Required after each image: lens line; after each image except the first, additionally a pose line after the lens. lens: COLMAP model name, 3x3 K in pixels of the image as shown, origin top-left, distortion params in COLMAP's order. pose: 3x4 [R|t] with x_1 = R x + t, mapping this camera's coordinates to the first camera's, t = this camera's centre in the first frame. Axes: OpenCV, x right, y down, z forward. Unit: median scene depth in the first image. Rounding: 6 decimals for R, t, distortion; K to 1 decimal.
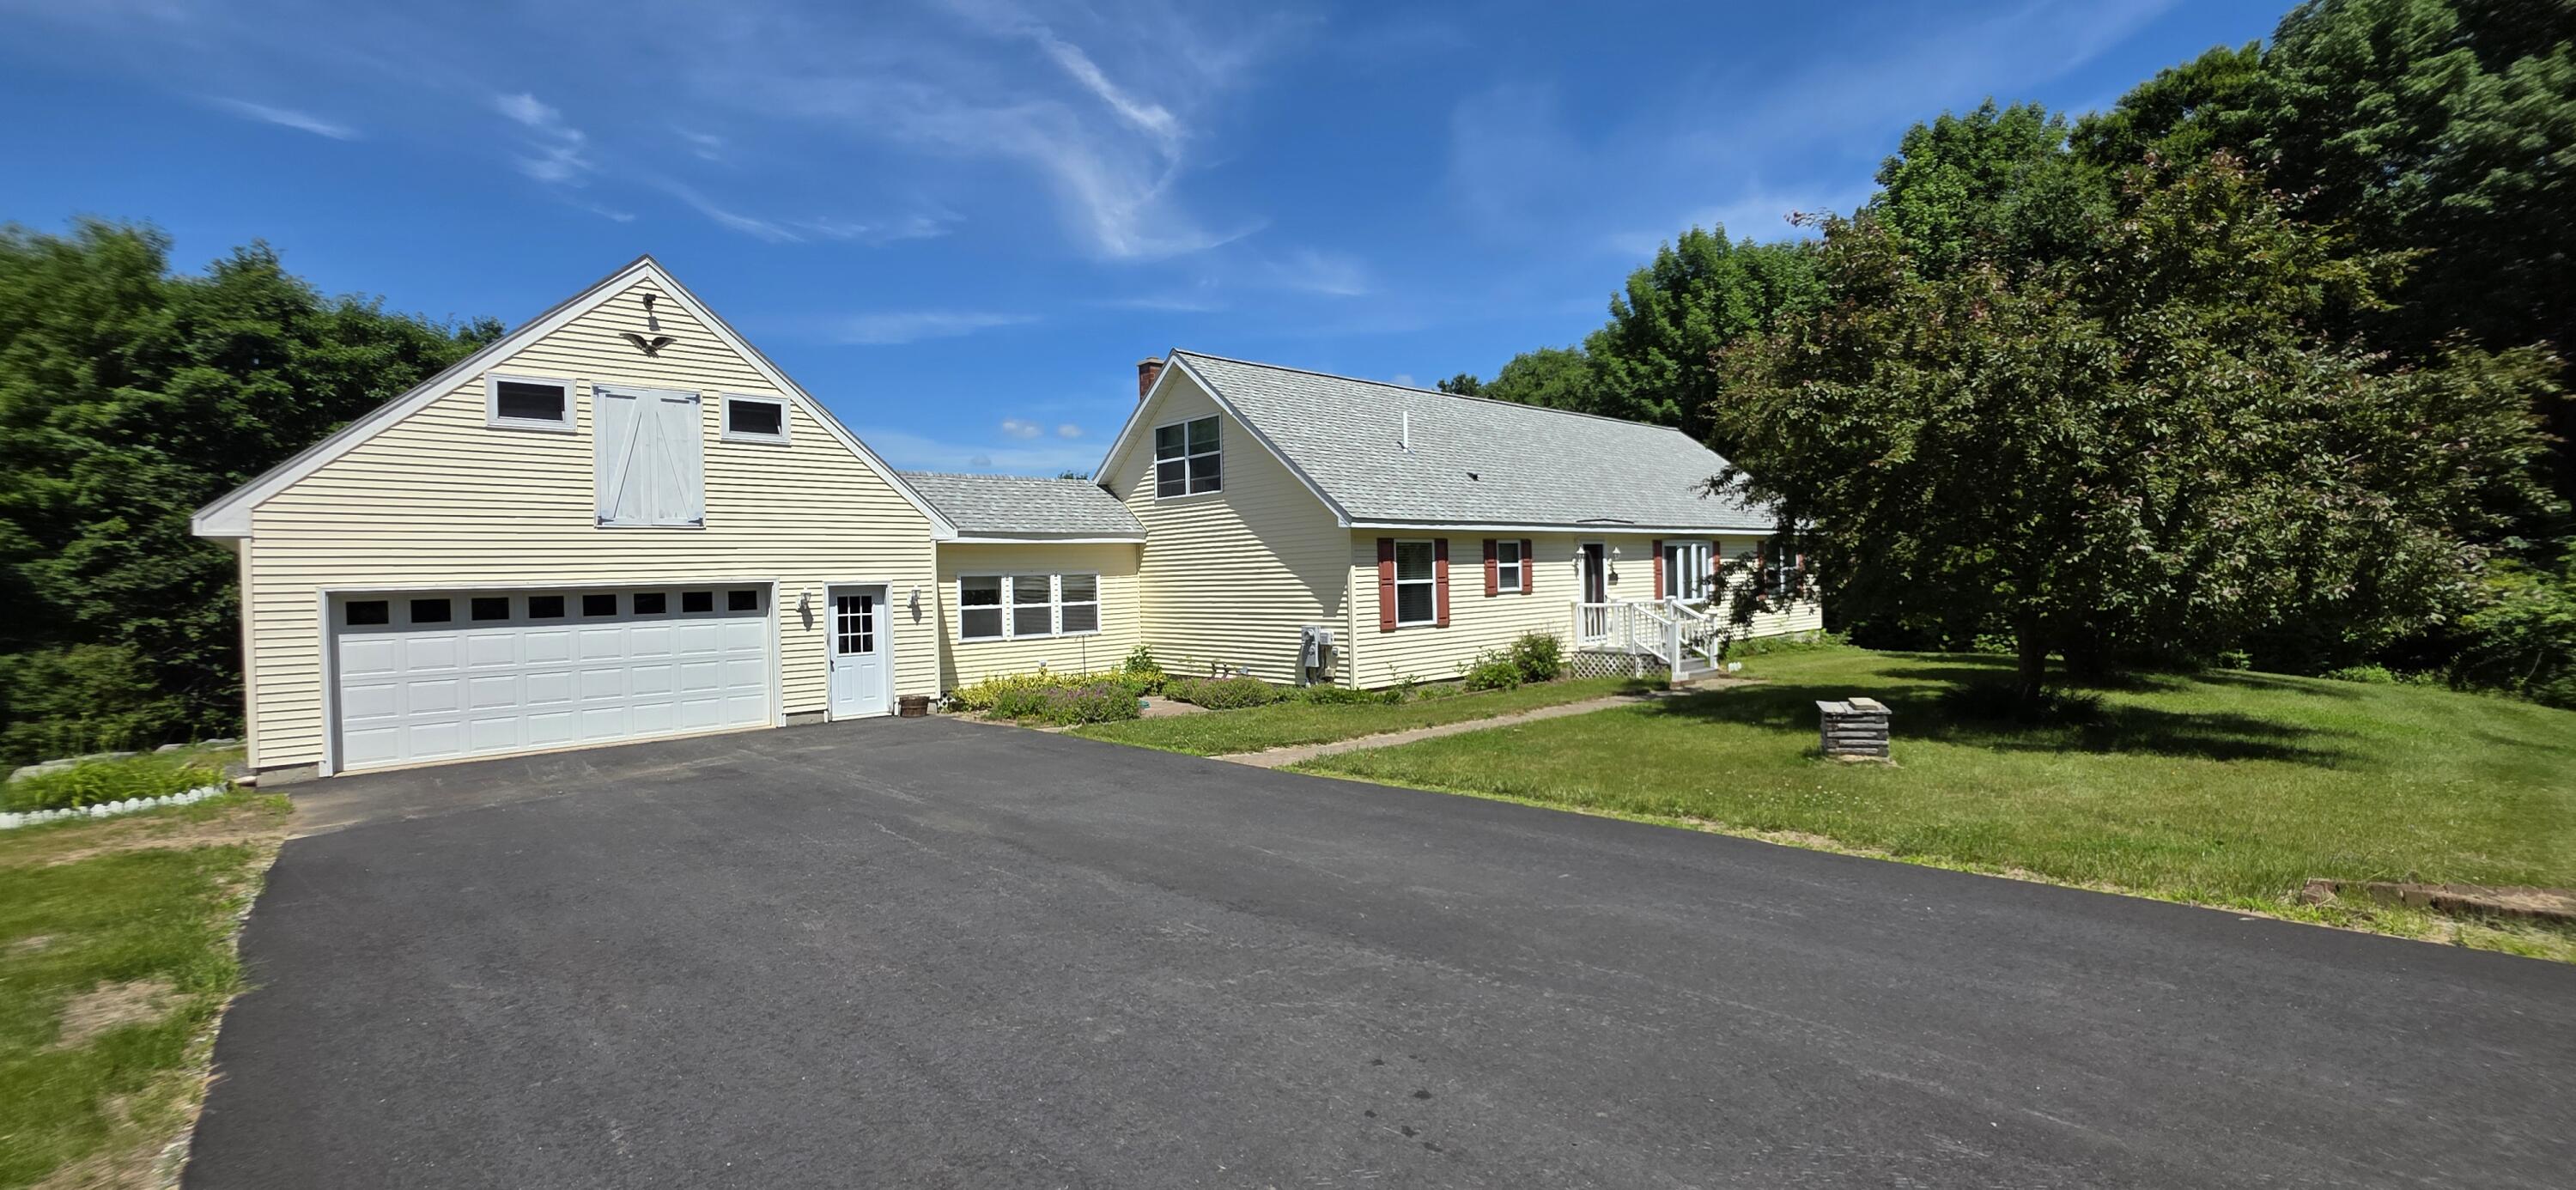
lens RADIAL K [[1013.8, 0, 1288.0], [0, 1013.8, 595.0], [0, 0, 1]] dist [-0.000876, -0.000088]
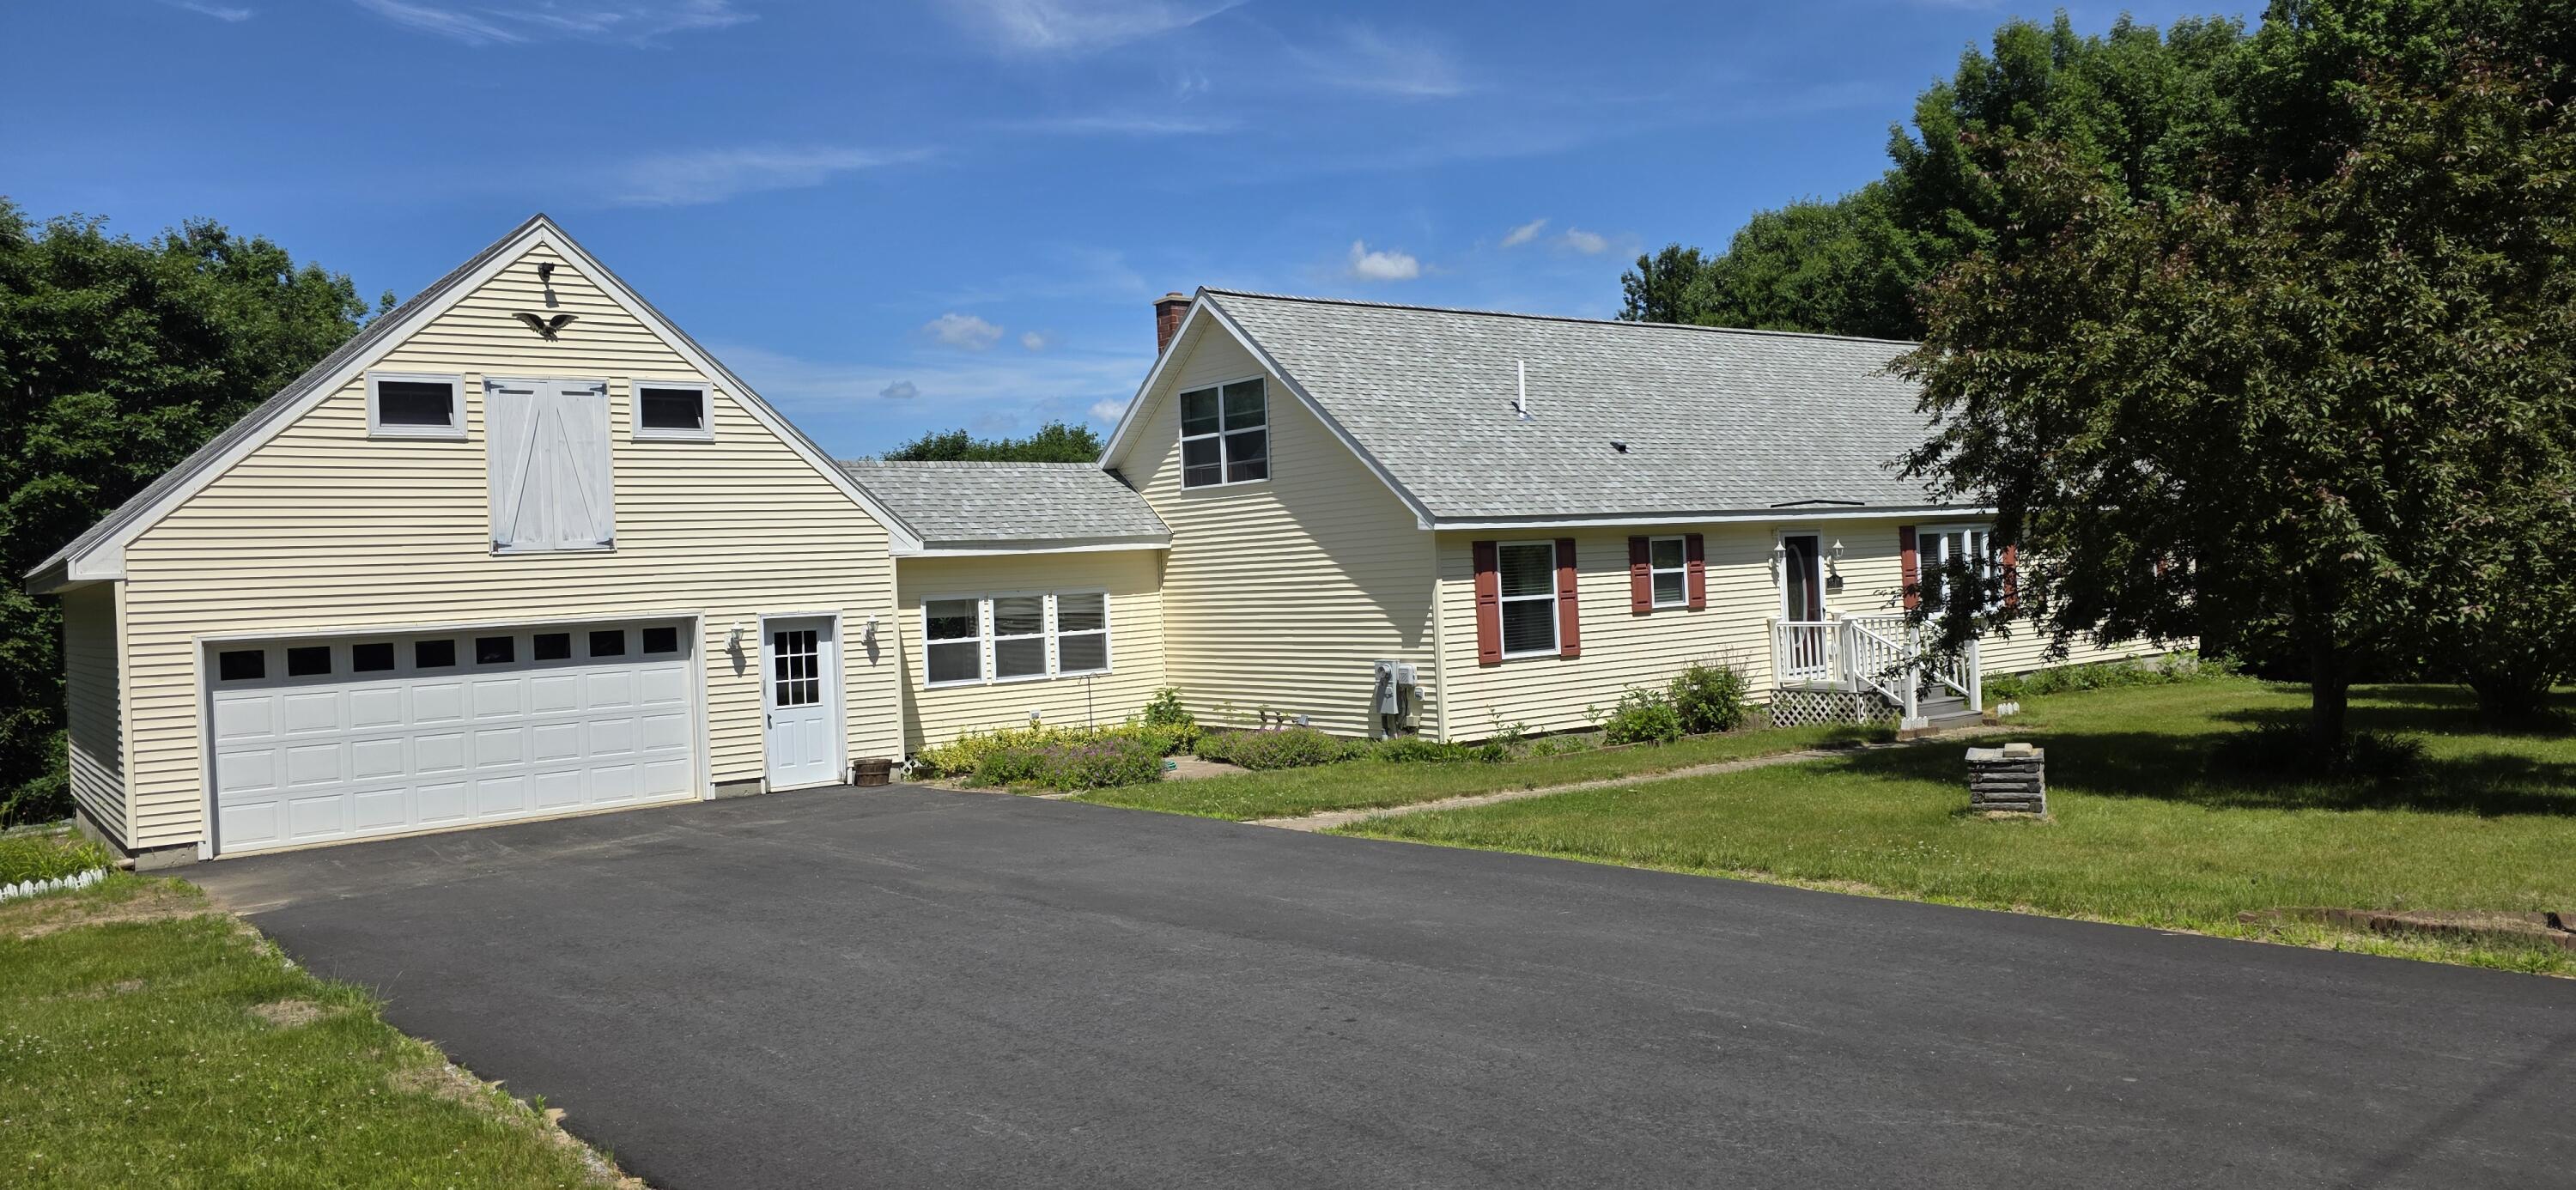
lens RADIAL K [[1685.7, 0, 1288.0], [0, 1685.7, 595.0], [0, 0, 1]] dist [0.136341, -0.162520]
pose [[0.996846, -0.017952, -0.077309, 0.047626], [0.017724, 0.999836, -0.003628, -0.014420], [0.077361, 0.002246, 0.997001, -0.259778]]
